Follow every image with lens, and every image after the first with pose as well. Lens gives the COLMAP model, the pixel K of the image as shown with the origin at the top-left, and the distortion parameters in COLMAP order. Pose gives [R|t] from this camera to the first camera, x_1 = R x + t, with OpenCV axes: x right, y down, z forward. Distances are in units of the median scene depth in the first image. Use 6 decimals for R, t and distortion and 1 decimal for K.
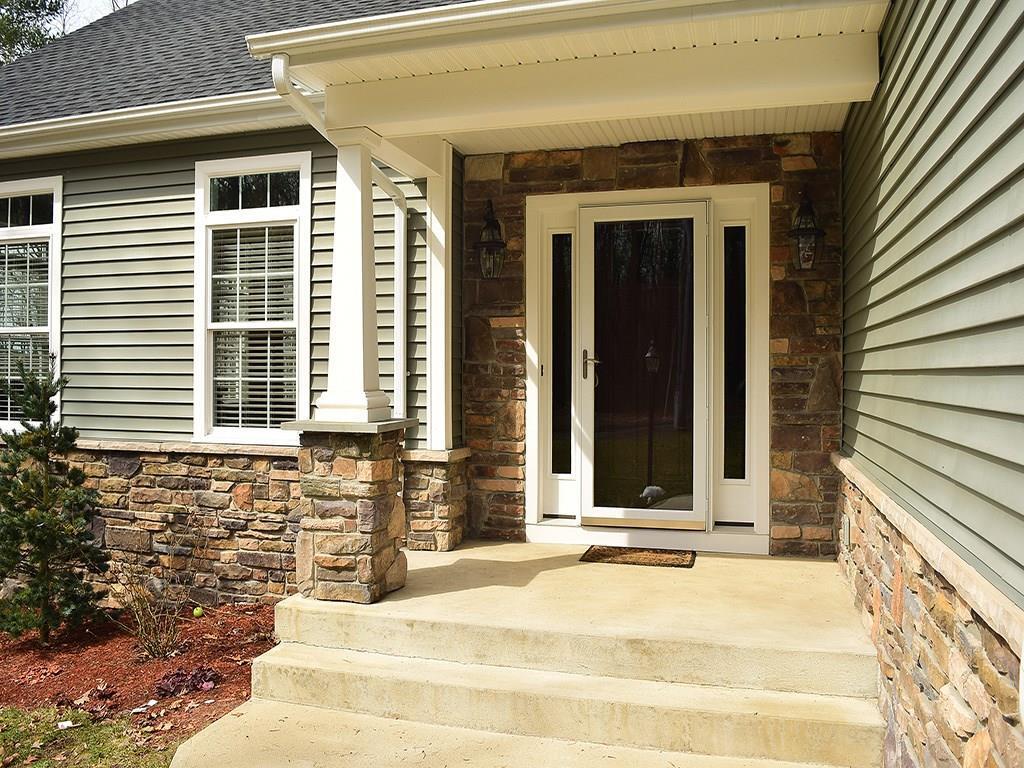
lens RADIAL K [[865.0, 0, 512.0], [0, 865.0, 384.0], [0, 0, 1]] dist [-0.057537, 0.002612]
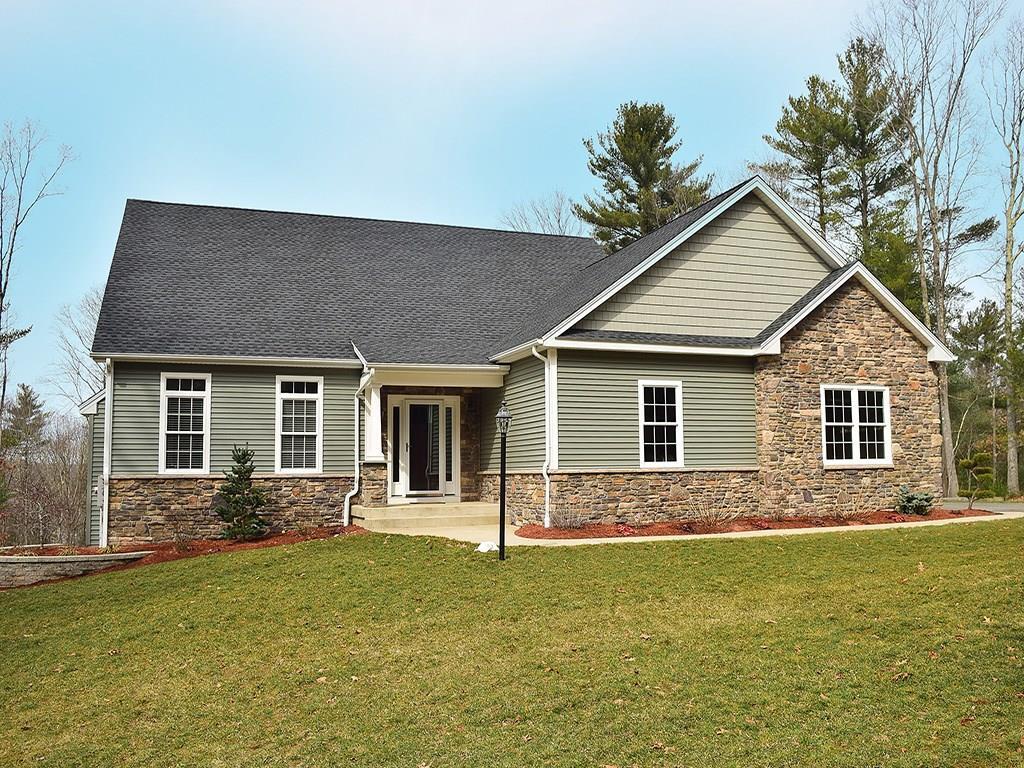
lens RADIAL K [[911.6, 0, 512.0], [0, 911.6, 384.0], [0, 0, 1]] dist [-0.086355, 0.001357]
pose [[0.829248, 0.045454, 0.557030, -1.488467], [0.016299, 0.994296, -0.105400, 0.106577], [-0.558644, 0.096482, 0.823777, -2.043626]]
